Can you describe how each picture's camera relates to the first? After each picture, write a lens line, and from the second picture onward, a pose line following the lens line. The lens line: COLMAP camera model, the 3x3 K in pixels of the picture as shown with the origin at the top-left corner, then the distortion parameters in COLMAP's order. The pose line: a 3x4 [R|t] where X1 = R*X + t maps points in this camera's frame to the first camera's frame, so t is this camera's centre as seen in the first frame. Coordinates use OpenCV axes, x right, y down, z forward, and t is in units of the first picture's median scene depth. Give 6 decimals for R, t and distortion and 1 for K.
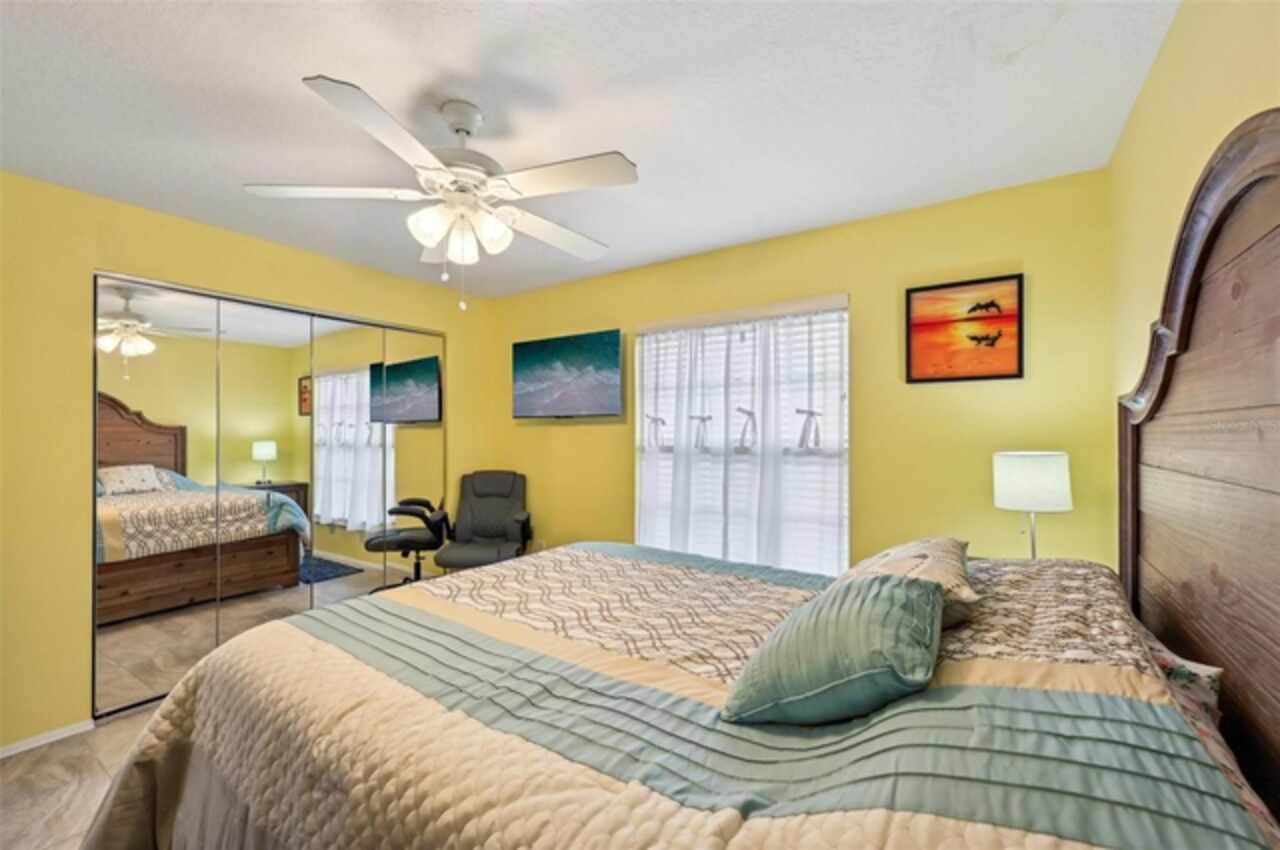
lens RADIAL K [[517.5, 0, 638.3], [0, 517.5, 425.3], [0, 0, 1]] dist [0.000126, -0.000189]
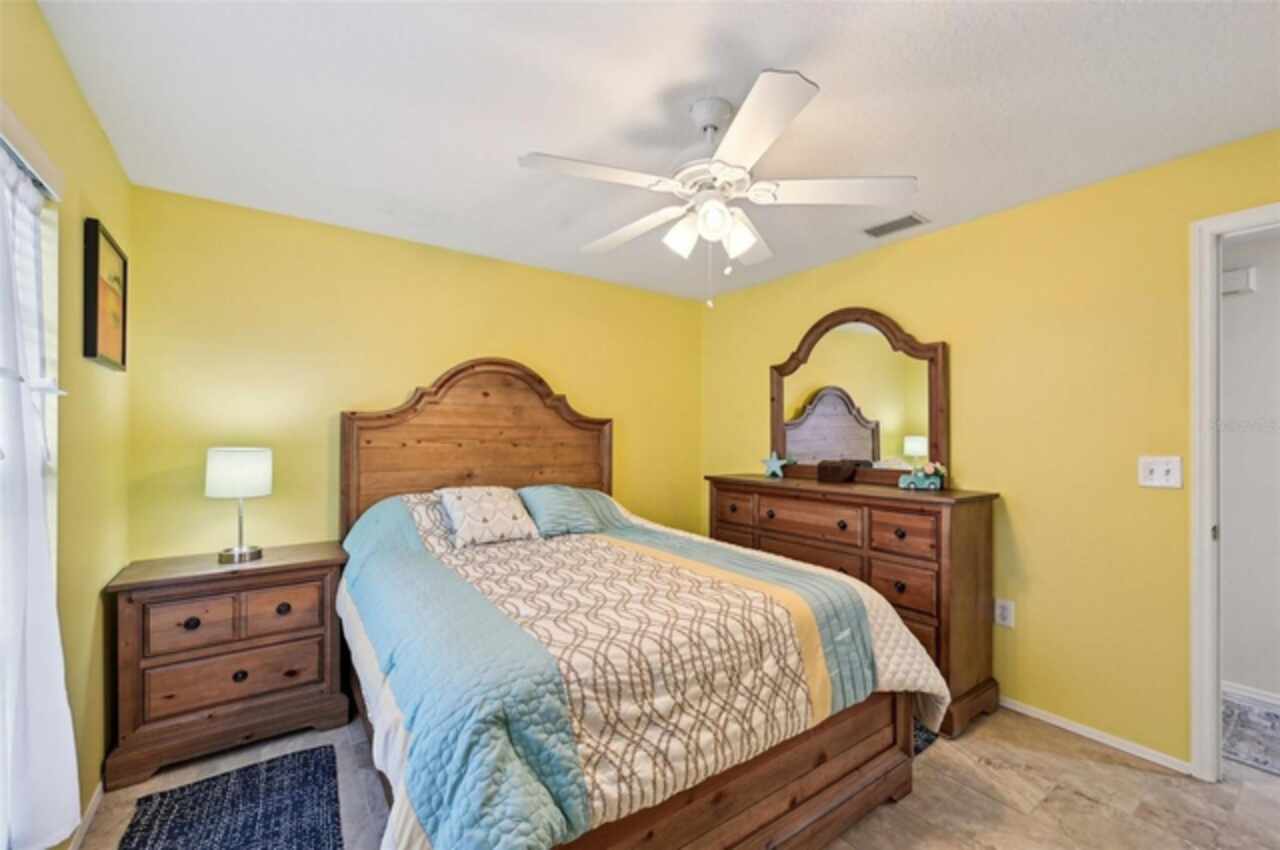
lens RADIAL K [[525.3, 0, 642.8], [0, 525.3, 435.6], [0, 0, 1]] dist [-0.000842, -0.000099]
pose [[-0.948366, 0.001192, 0.317177, -0.322969], [-0.000161, 0.999991, -0.004241, 0.020969], [-0.317179, -0.004074, -0.948357, 1.187139]]
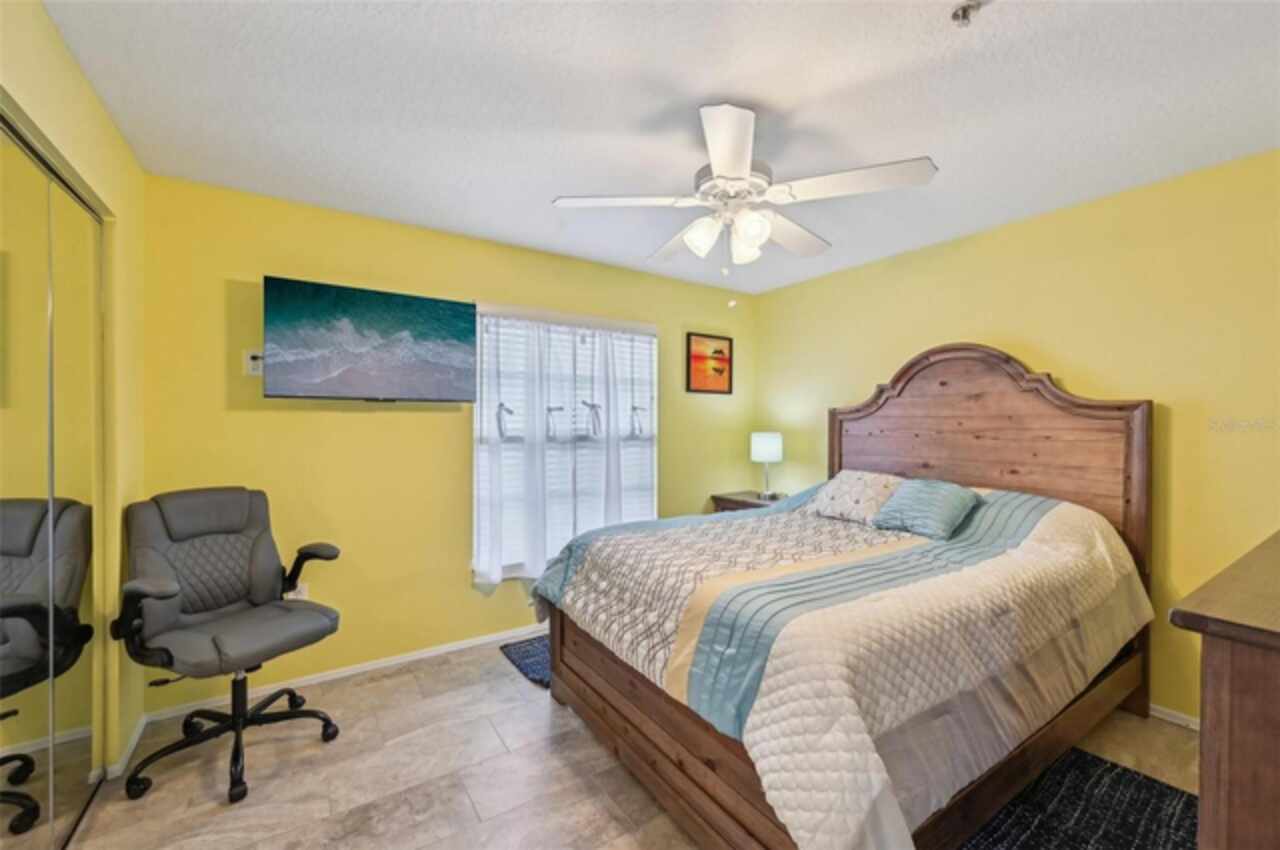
lens RADIAL K [[517.5, 0, 638.3], [0, 517.5, 425.3], [0, 0, 1]] dist [0.000126, -0.000189]
pose [[0.358182, 0.004443, 0.933641, -0.842215], [-0.007772, 0.999968, -0.001777, 0.020846], [-0.933619, -0.006619, 0.358205, 0.479097]]
